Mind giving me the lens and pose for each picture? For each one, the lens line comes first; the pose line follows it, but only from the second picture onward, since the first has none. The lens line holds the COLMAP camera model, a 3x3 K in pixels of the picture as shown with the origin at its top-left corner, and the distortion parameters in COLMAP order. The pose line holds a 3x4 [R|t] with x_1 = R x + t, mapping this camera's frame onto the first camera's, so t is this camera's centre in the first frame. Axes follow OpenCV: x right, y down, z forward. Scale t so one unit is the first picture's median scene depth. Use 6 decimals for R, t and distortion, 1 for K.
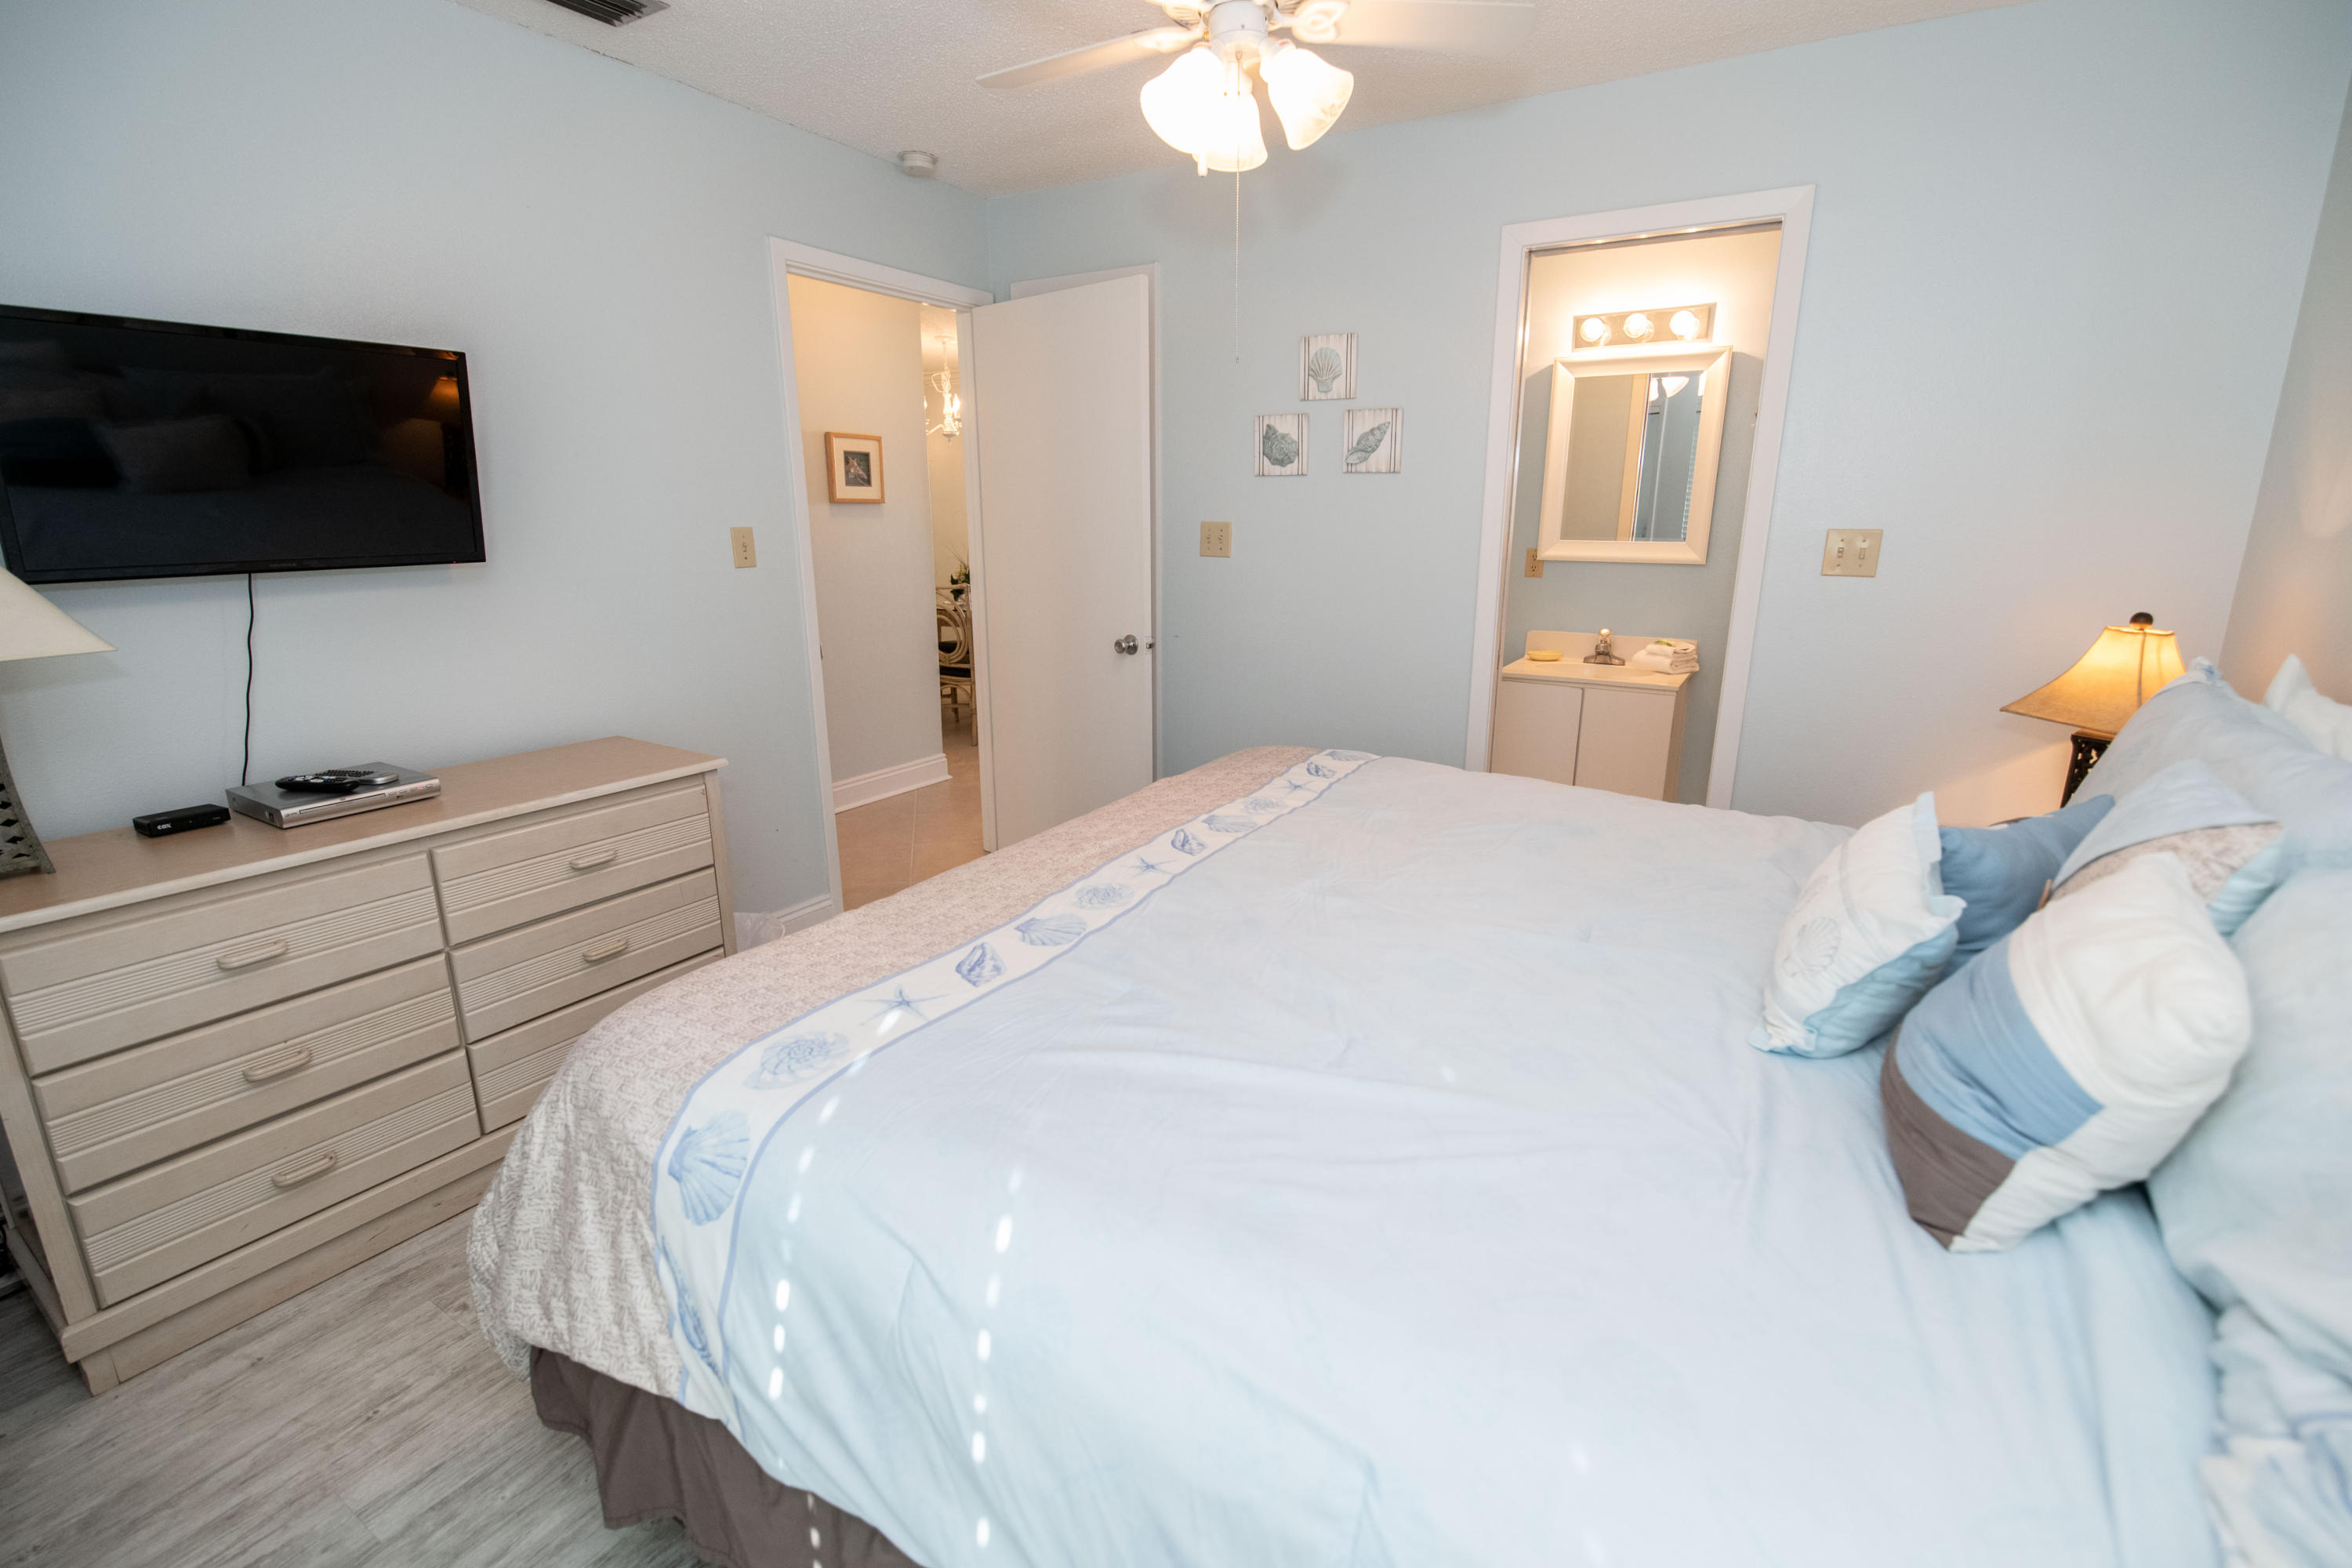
lens RADIAL K [[1038.1, 0, 1192.3], [0, 1038.1, 764.1], [0, 0, 1]] dist [-0.002570, -0.008559]
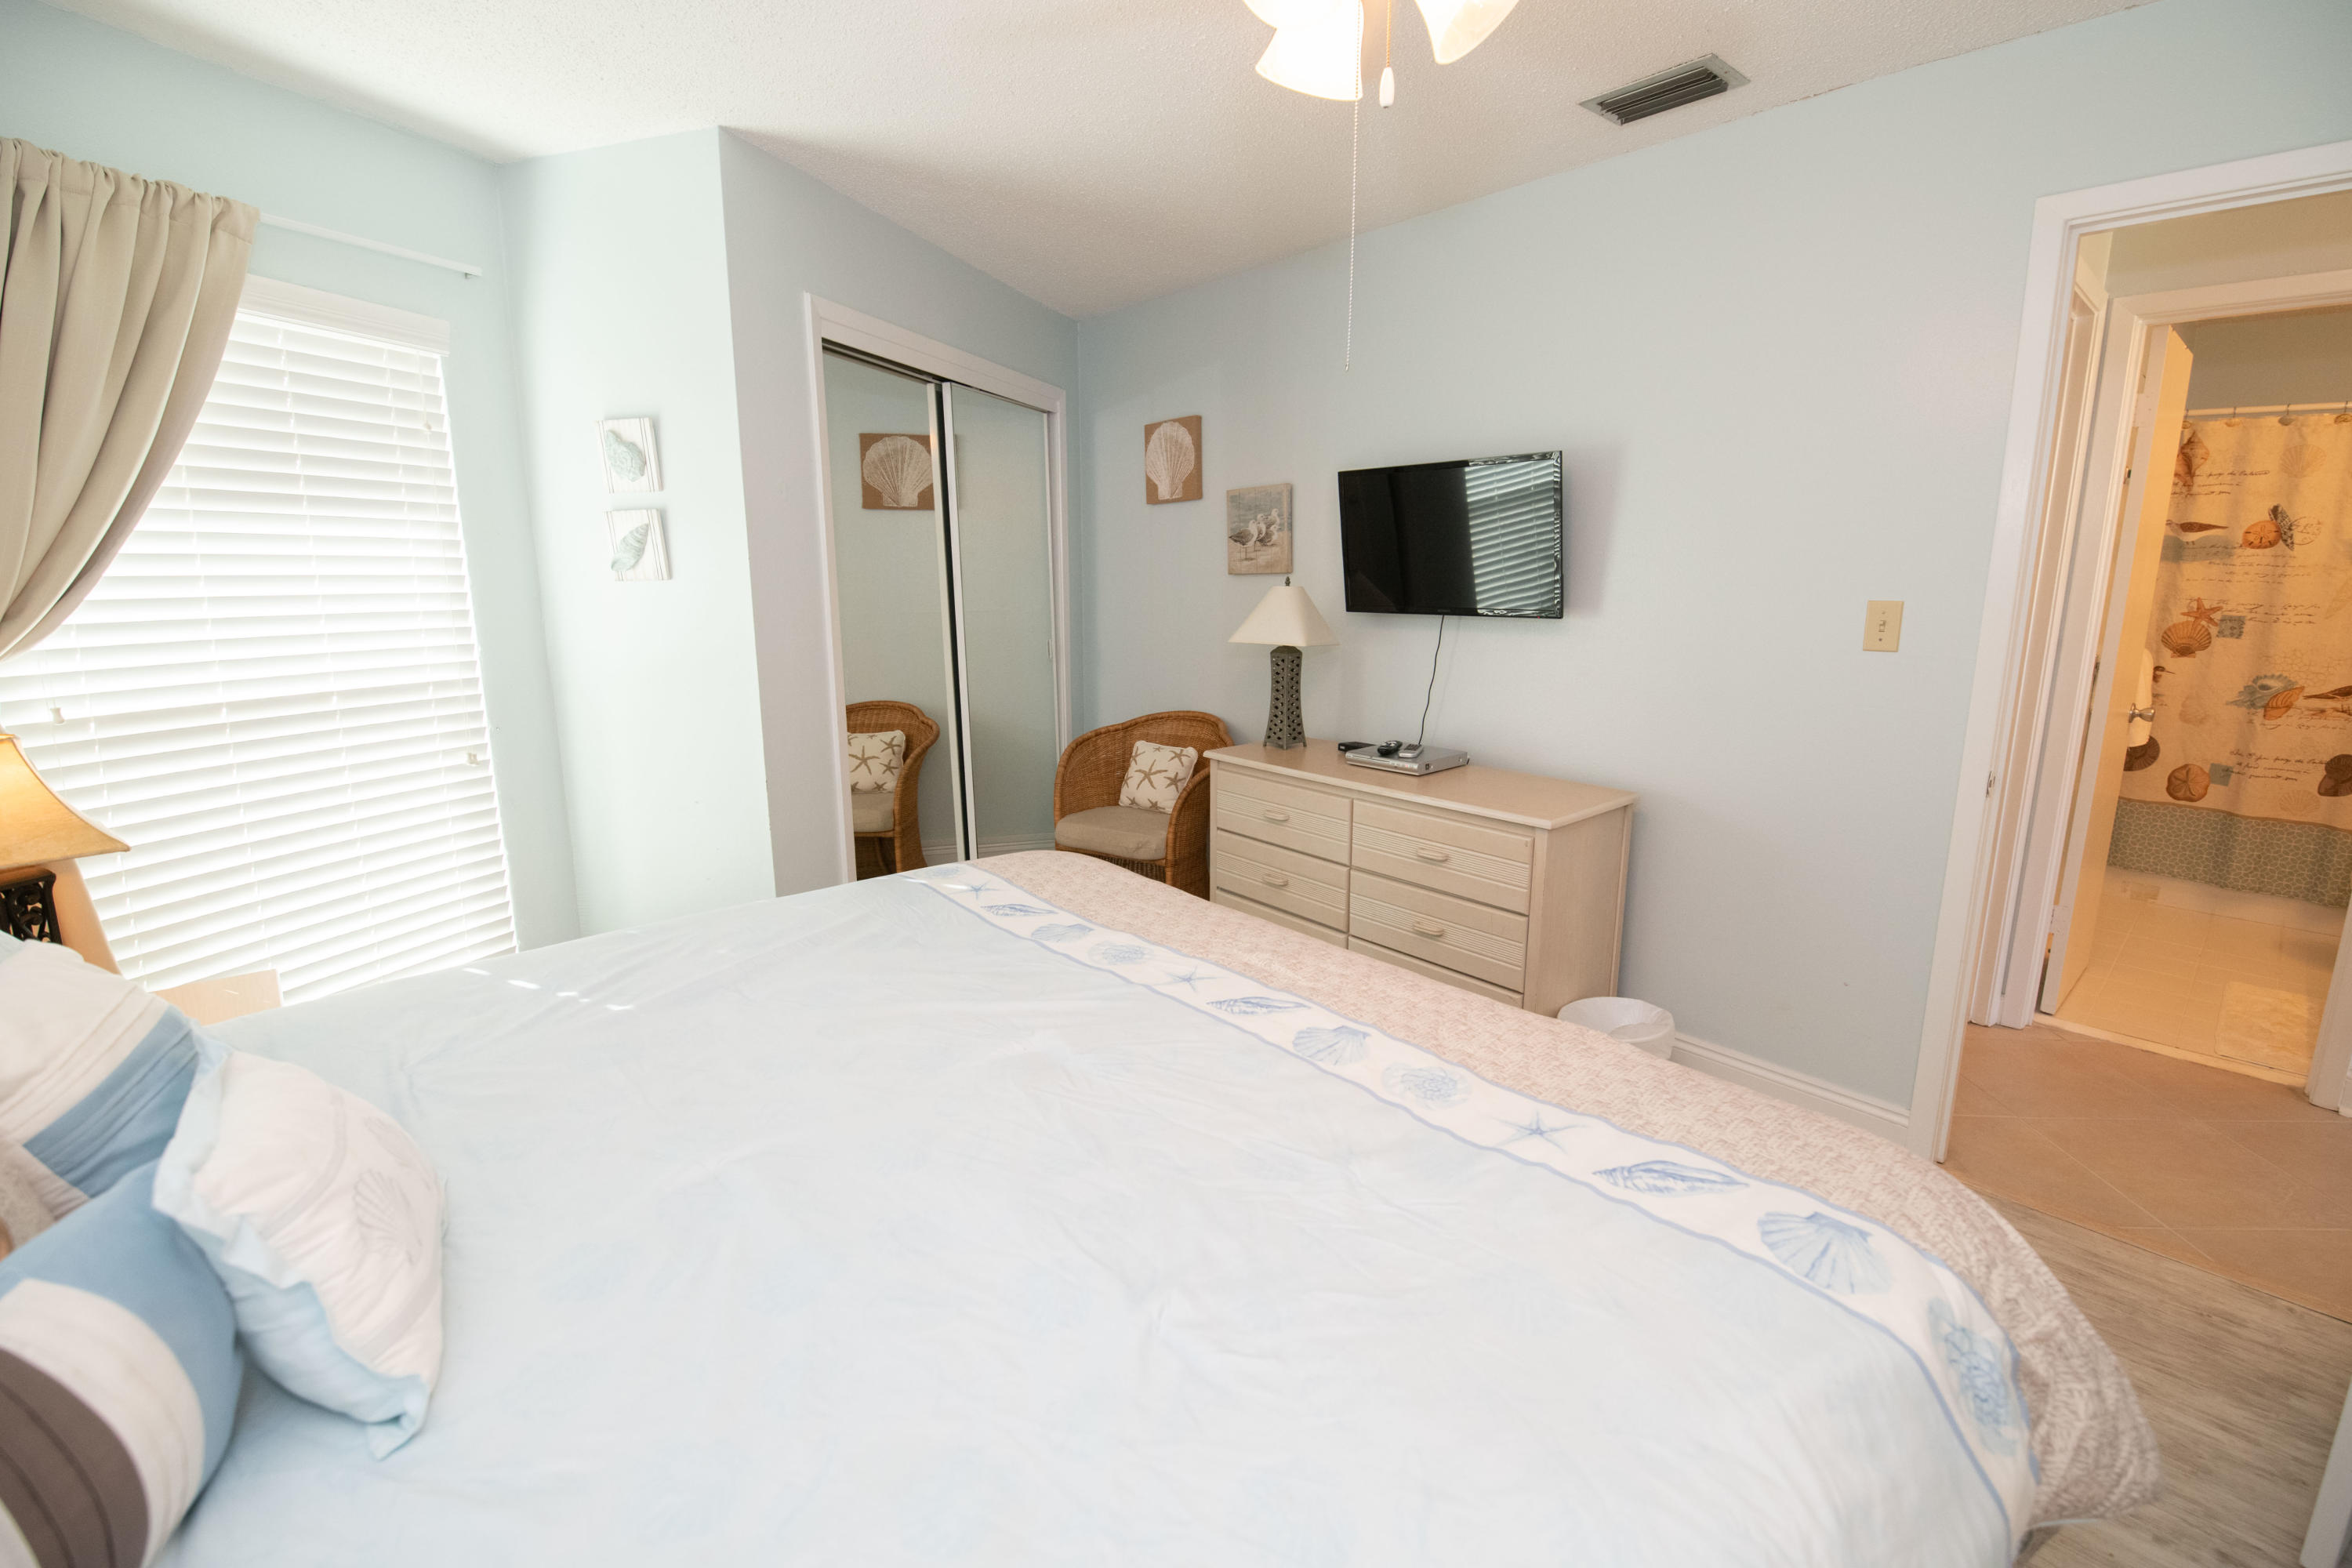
lens RADIAL K [[1020.3, 0, 1169.1], [0, 1020.3, 750.8], [0, 0, 1]] dist [0.007738, -0.007524]
pose [[-0.305991, 0.173074, -0.936170, 0.698546], [-0.227689, 0.941496, 0.248480, -0.280109], [0.924406, 0.289188, -0.248683, 1.063873]]
